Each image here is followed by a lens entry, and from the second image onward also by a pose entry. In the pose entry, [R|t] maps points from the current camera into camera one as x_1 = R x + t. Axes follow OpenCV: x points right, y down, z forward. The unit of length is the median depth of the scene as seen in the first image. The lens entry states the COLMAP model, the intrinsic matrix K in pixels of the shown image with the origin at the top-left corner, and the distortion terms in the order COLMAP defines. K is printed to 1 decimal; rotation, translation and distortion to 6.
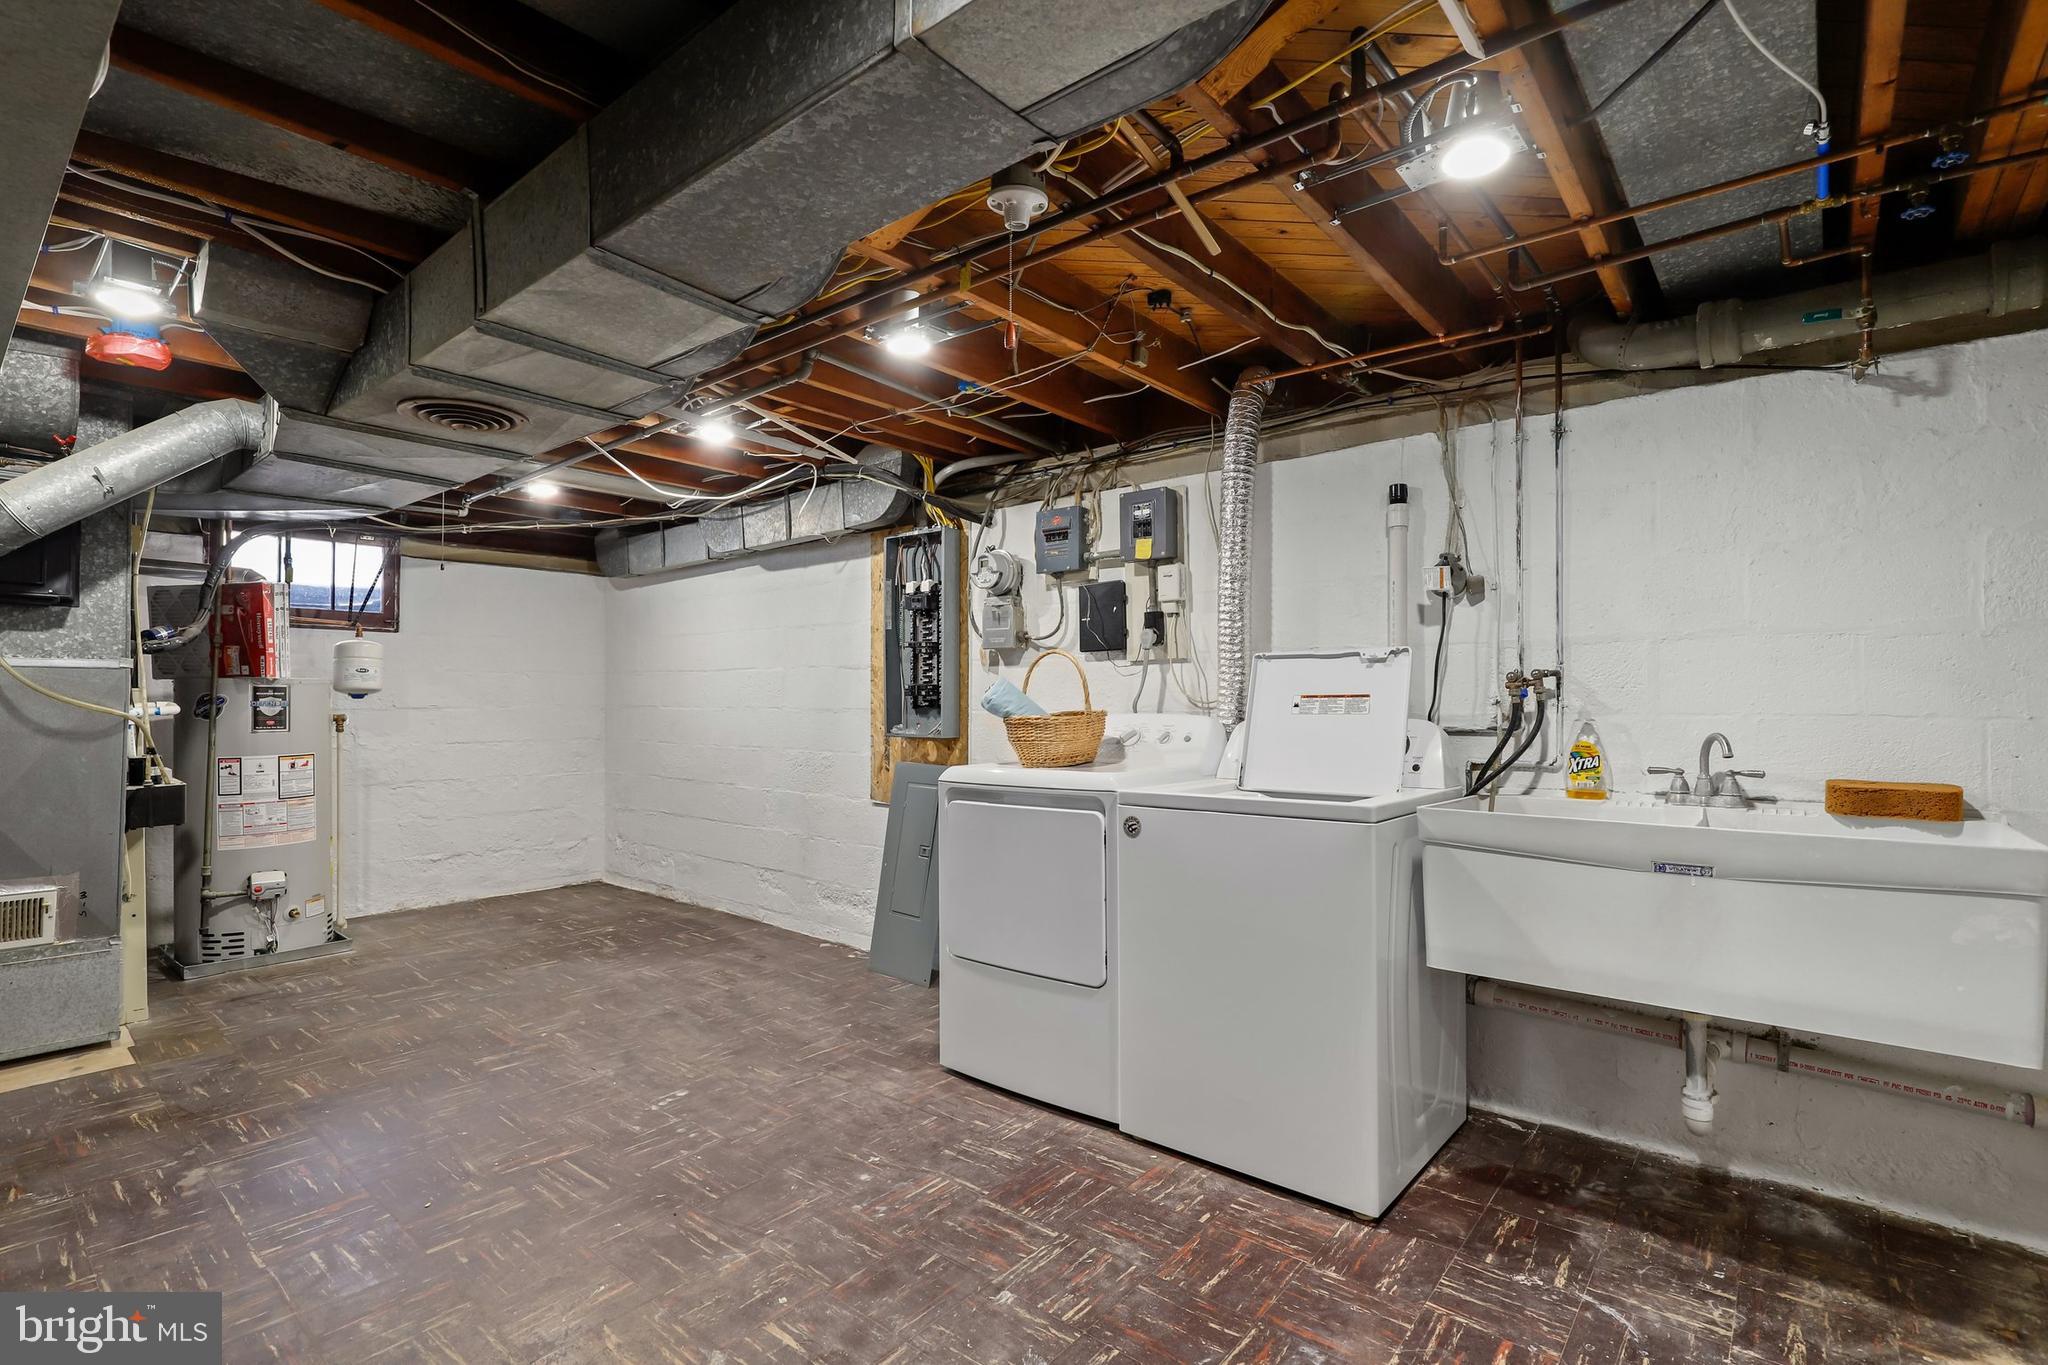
lens RADIAL K [[962.8, 0, 1007.2], [0, 962.8, 695.7], [0, 0, 1]] dist [-0.018080, 0.003567]
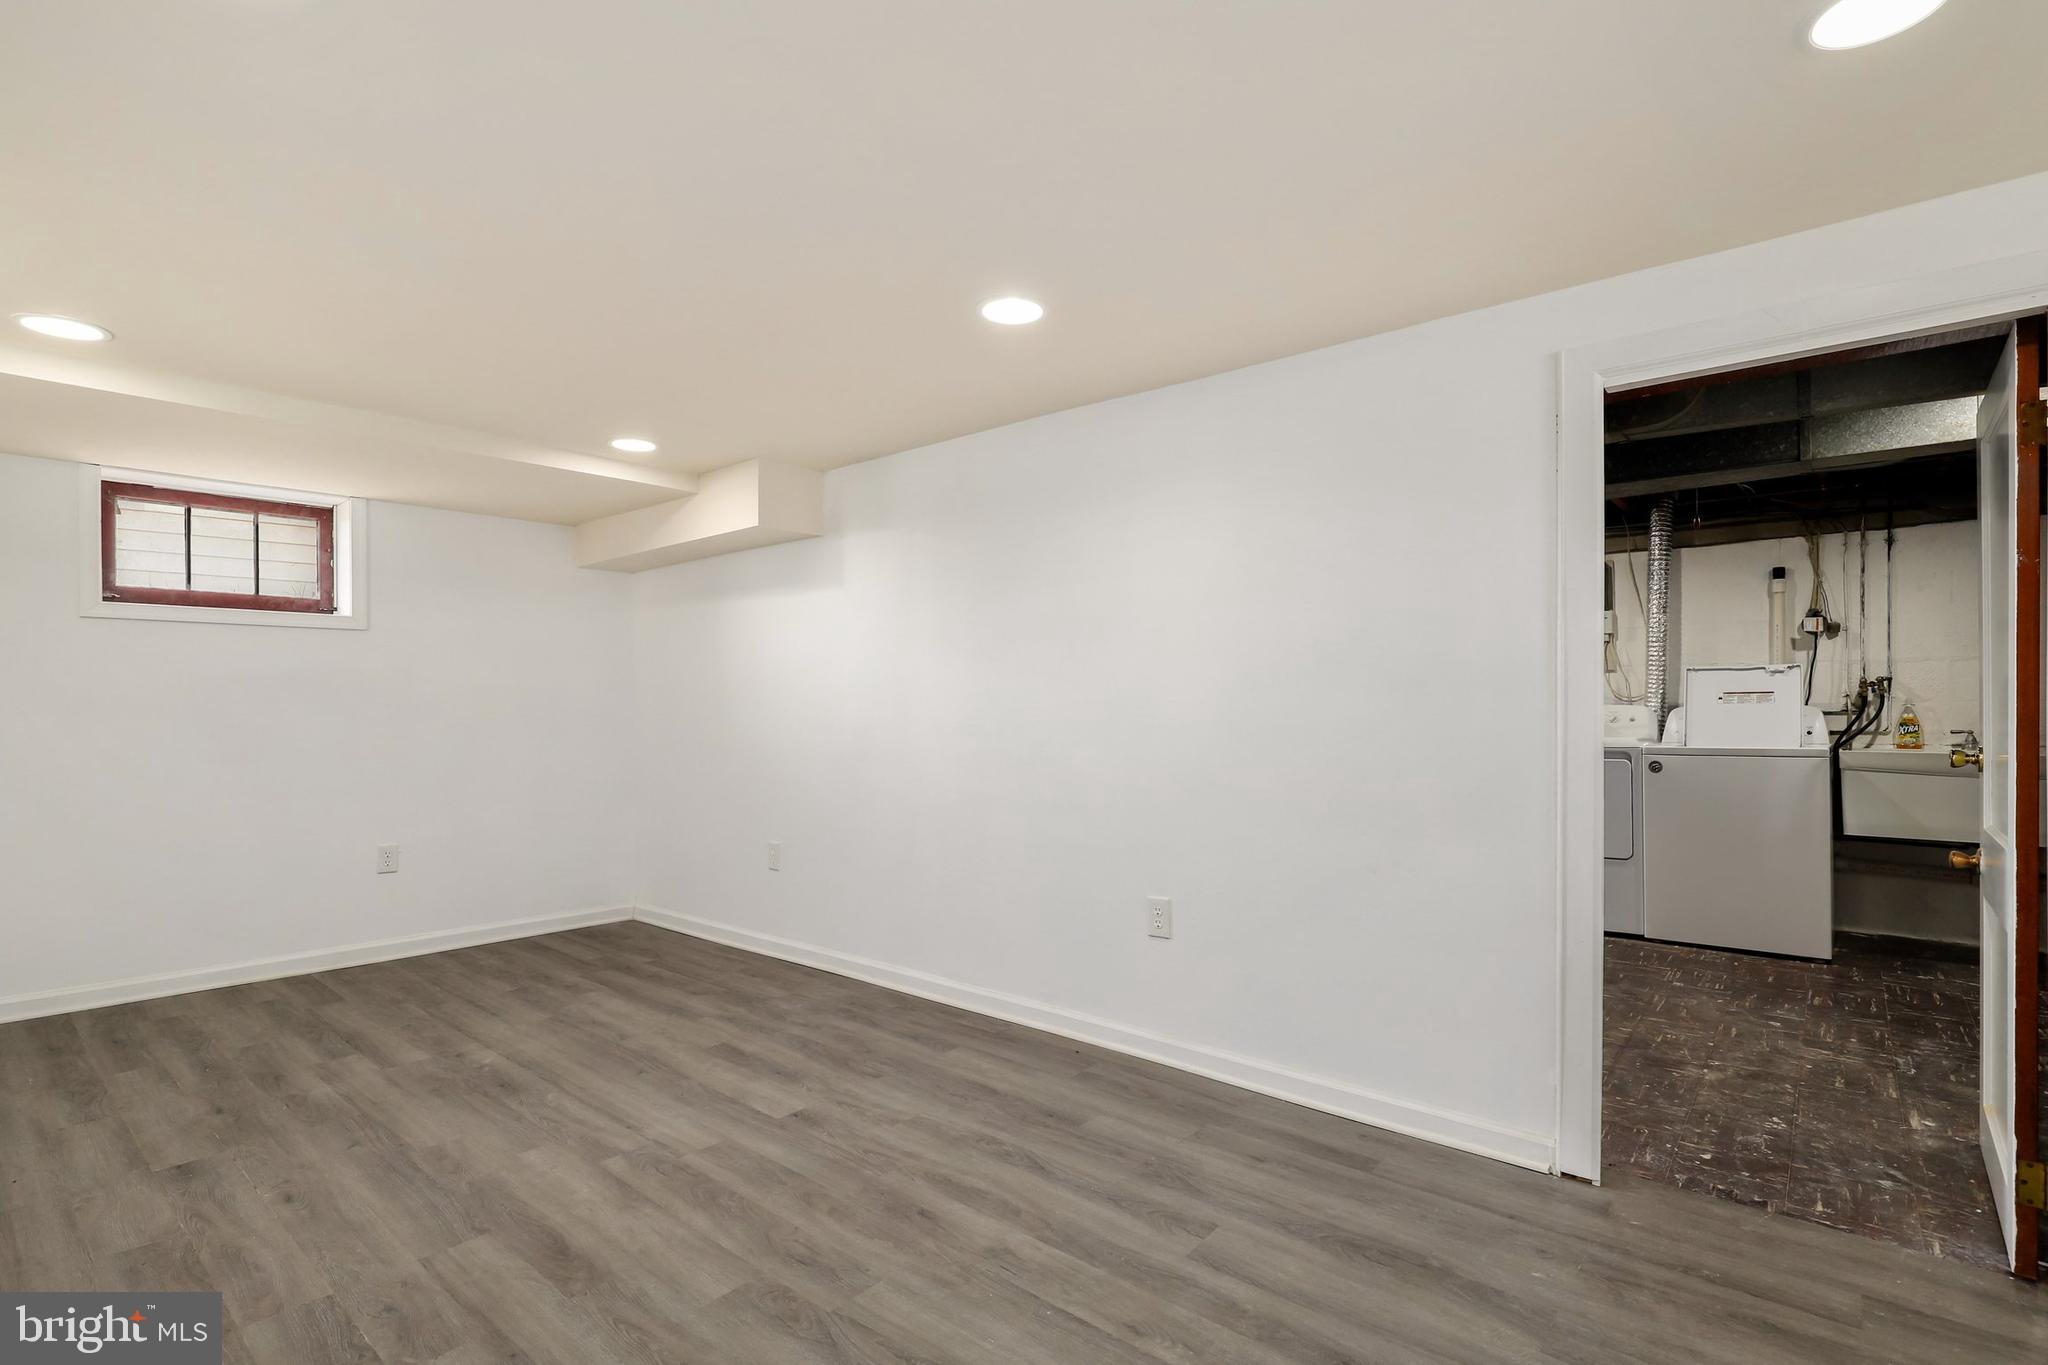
lens RADIAL K [[962.8, 0, 998.5], [0, 962.8, 712.0], [0, 0, 1]] dist [-0.018080, 0.003567]
pose [[0.999659, -0.009302, -0.024414, -0.989930], [0.009690, 0.999827, 0.015852, -0.005360], [0.024262, -0.016083, 0.999576, -0.763191]]
